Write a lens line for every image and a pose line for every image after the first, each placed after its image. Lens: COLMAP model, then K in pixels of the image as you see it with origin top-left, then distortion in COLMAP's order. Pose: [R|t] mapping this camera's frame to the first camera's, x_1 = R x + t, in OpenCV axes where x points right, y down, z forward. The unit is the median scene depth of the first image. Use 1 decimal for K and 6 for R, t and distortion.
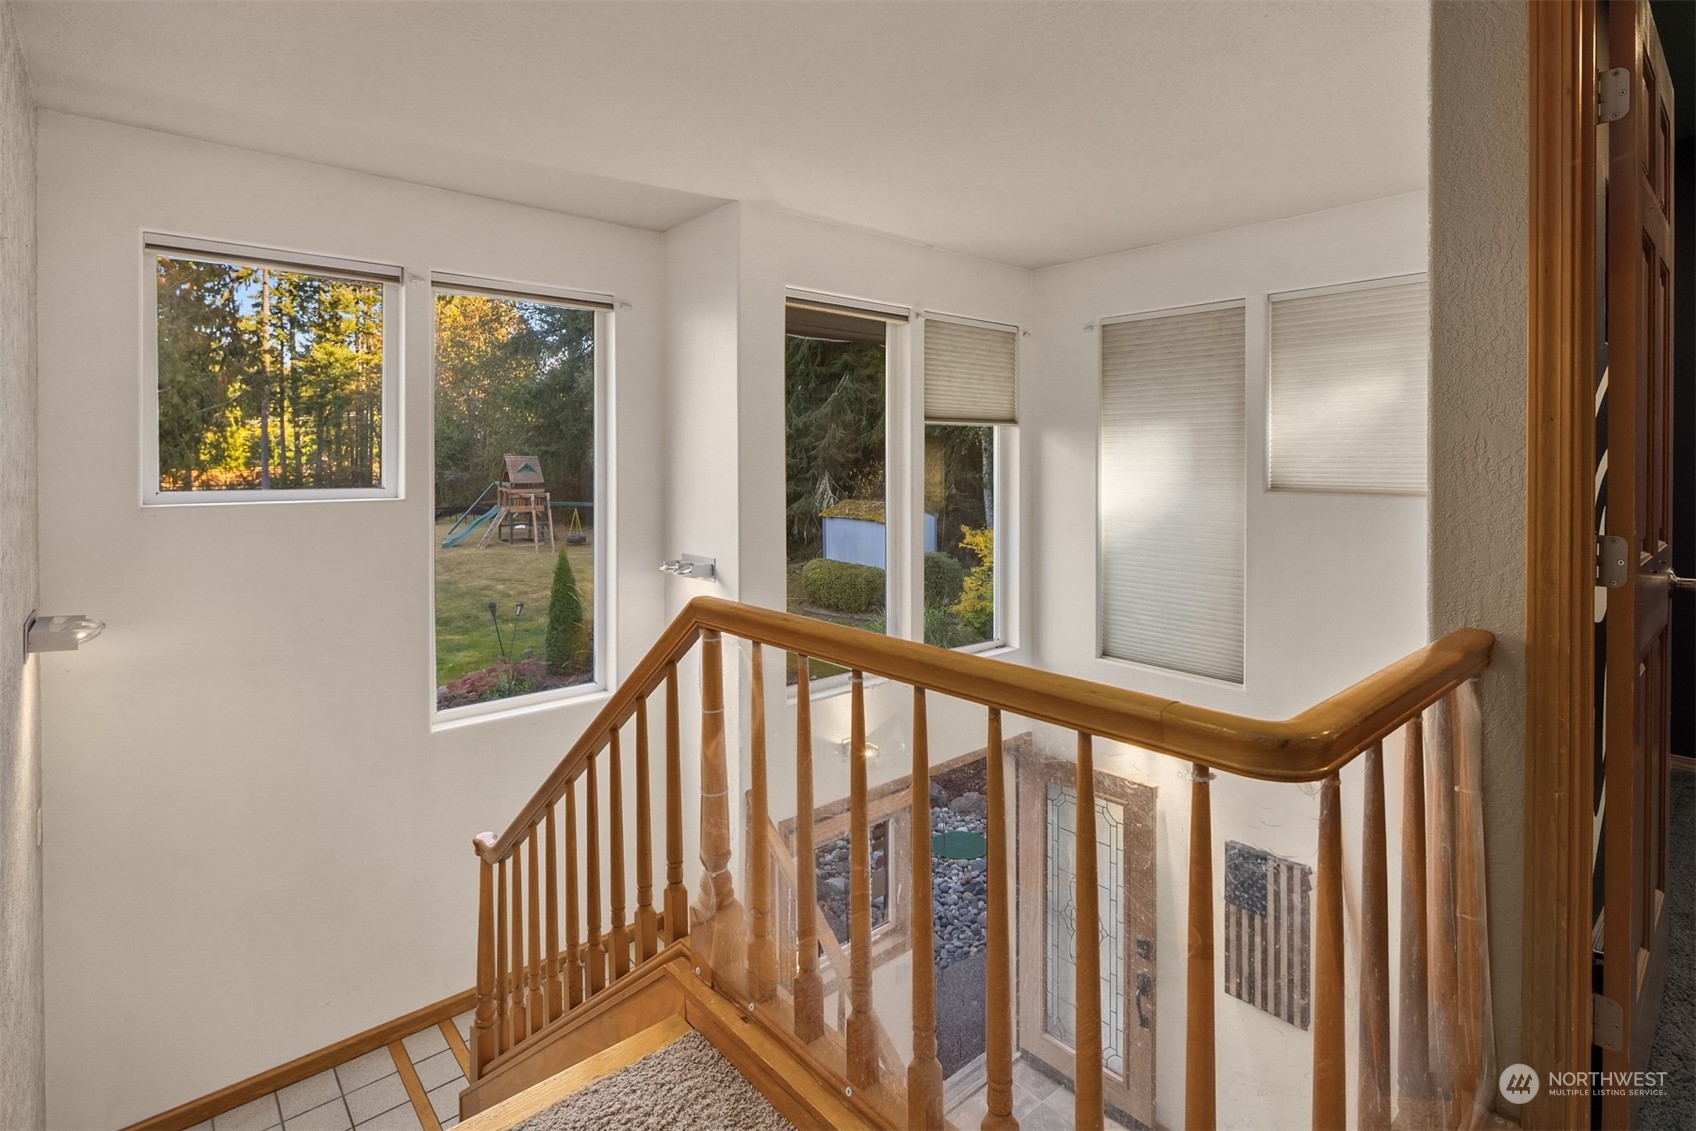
lens RADIAL K [[770.4, 0, 848.5], [0, 770.4, 564.6], [0, 0, 1]] dist [0.002593, 0.000158]
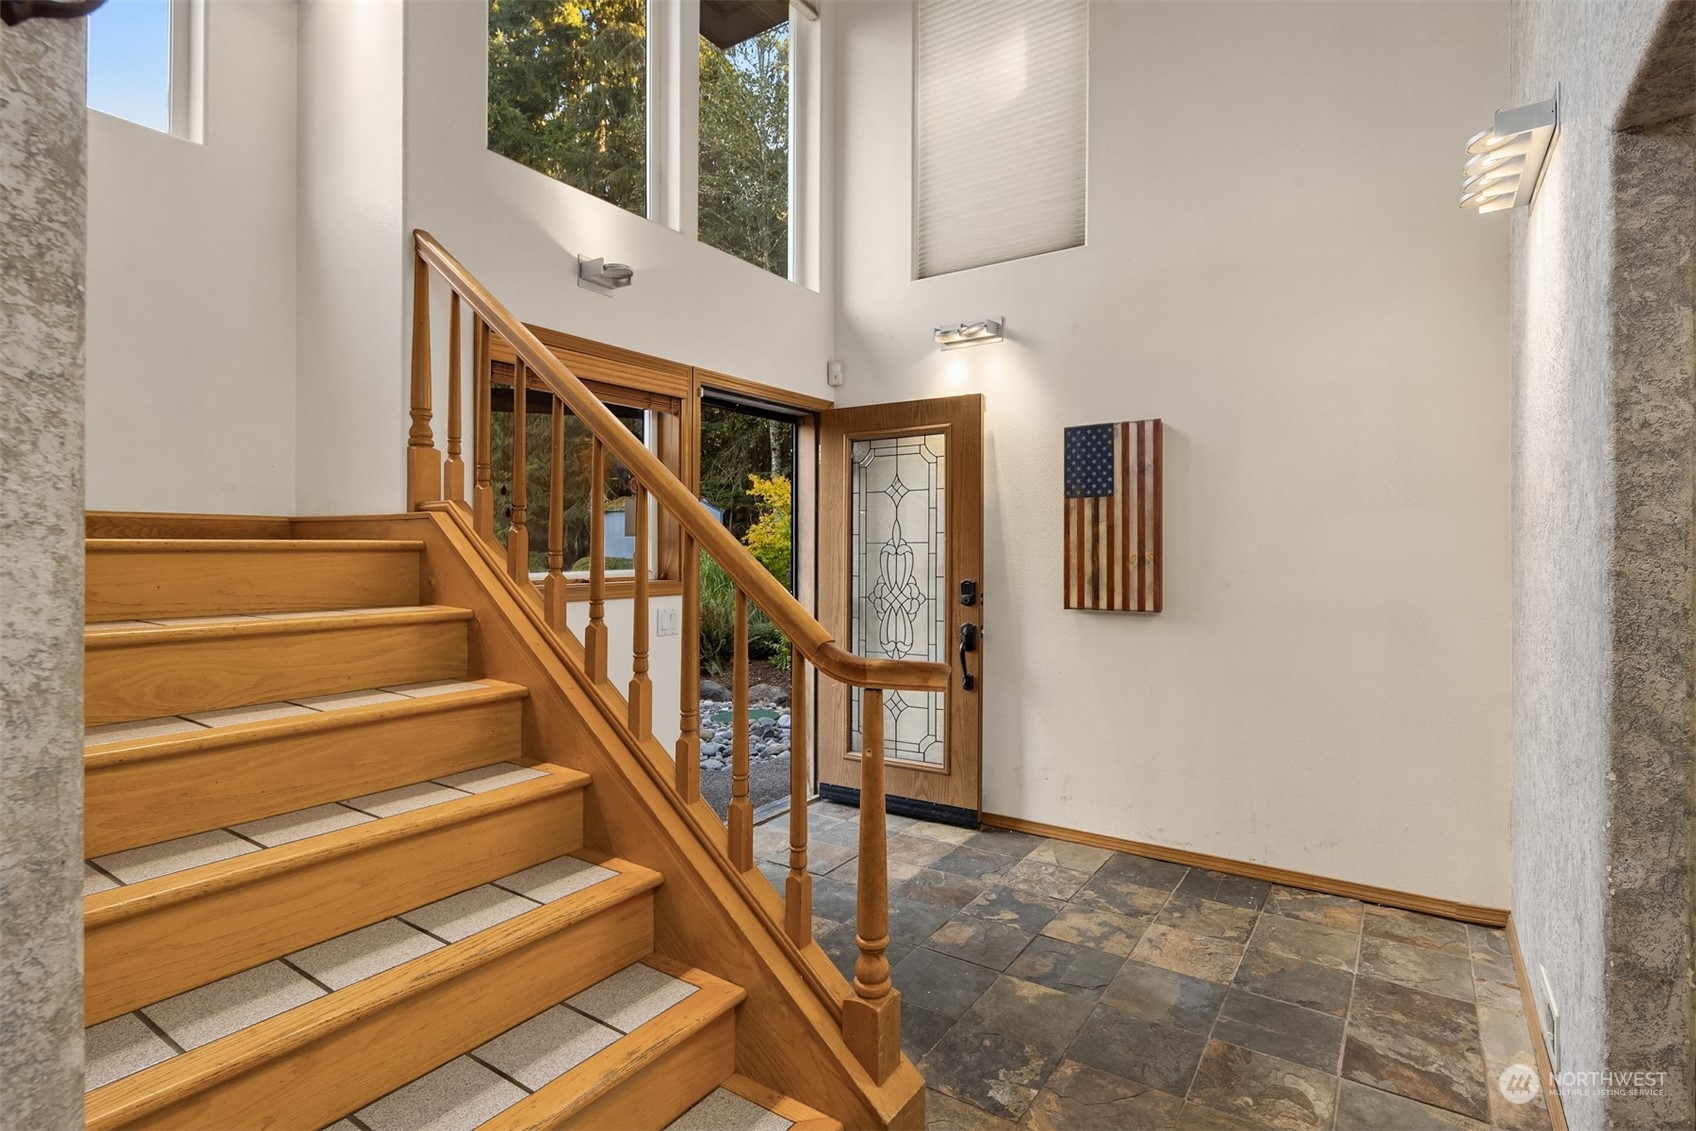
lens RADIAL K [[822.3, 0, 848.5], [0, 822.3, 559.1], [0, 0, 1]] dist [0.000885, -0.001347]
pose [[0.964879, 0.007748, 0.262581, 0.031720], [-0.005199, 0.999932, -0.010400, 0.452975], [-0.262644, 0.008669, 0.964854, 0.190164]]
